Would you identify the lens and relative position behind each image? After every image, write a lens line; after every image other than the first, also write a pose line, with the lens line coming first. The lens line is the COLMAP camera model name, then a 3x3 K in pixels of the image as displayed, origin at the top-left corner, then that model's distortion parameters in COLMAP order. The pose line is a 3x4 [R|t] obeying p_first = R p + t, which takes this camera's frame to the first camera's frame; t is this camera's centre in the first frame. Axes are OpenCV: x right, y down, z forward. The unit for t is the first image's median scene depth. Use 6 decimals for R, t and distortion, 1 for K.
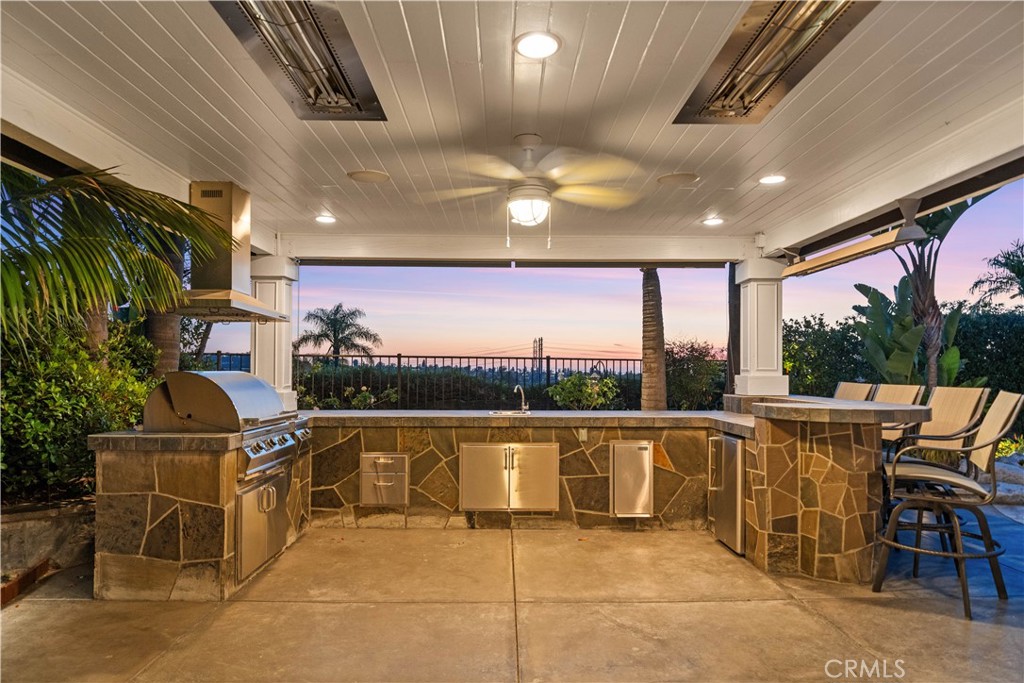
lens RADIAL K [[631.0, 0, 513.2], [0, 631.0, 367.3], [0, 0, 1]] dist [0.005479, -0.002178]
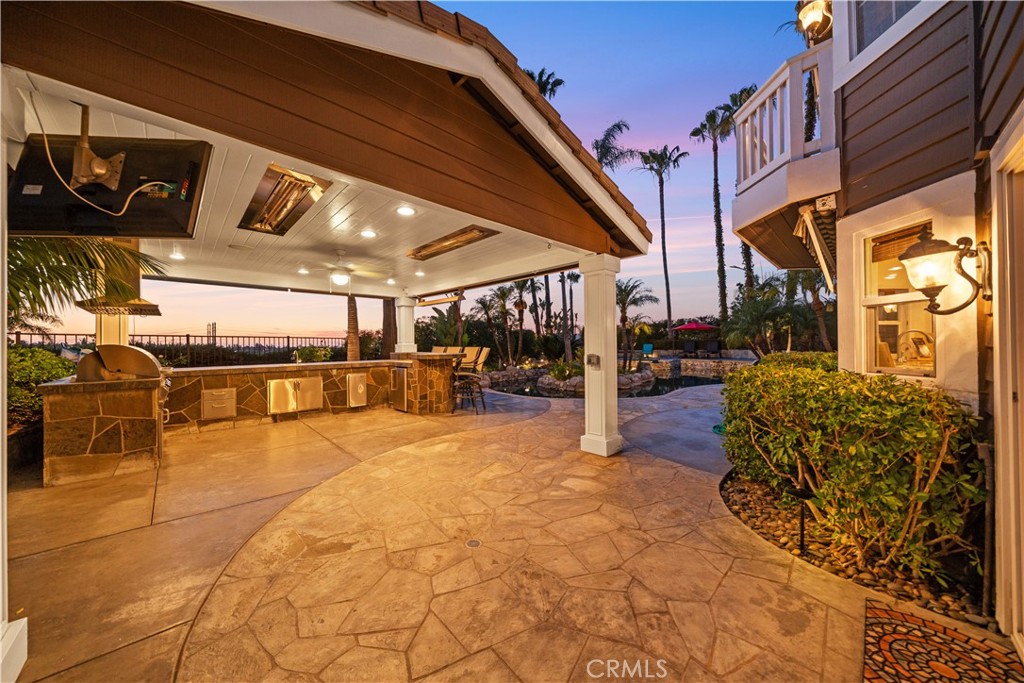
lens RADIAL K [[349.3, 0, 510.6], [0, 349.3, 342.0], [0, 0, 1]] dist [0.000345, 0.000016]
pose [[0.724950, -0.007558, 0.688760, -0.288871], [0.007923, 0.999965, 0.002633, 0.003666], [-0.688755, 0.003548, 0.724985, -0.316870]]
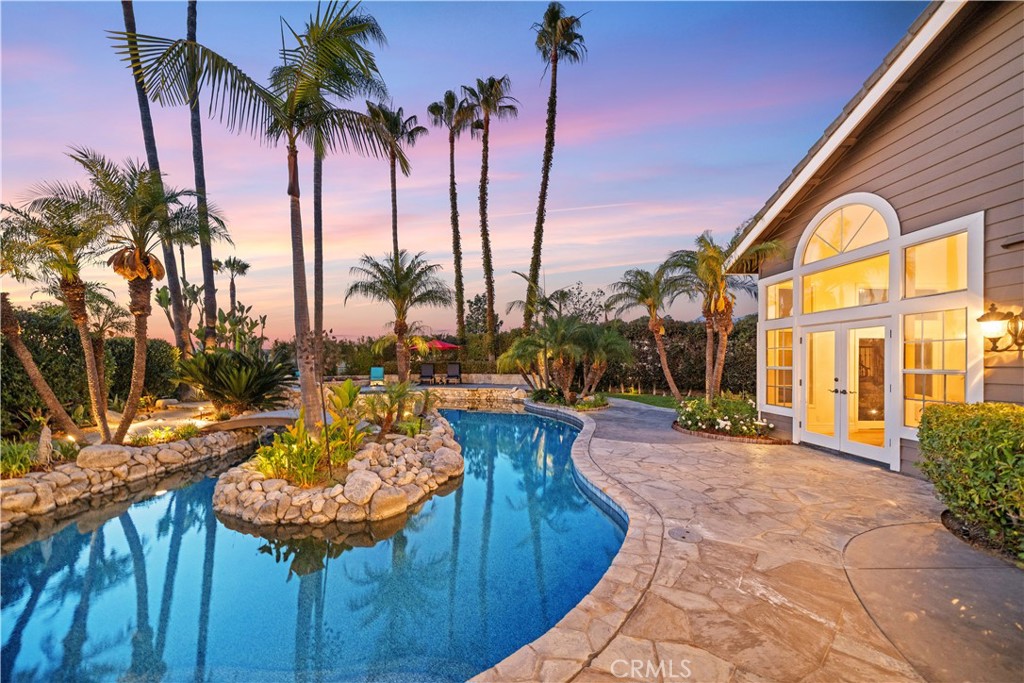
lens RADIAL K [[372.7, 0, 505.4], [0, 372.7, 363.1], [0, 0, 1]] dist [0.000246, 0.000004]
pose [[-0.014056, -0.010939, 0.999841, 0.179619], [-0.004805, 0.999929, 0.010872, -0.012992], [-0.999890, -0.004651, -0.014108, 0.169623]]
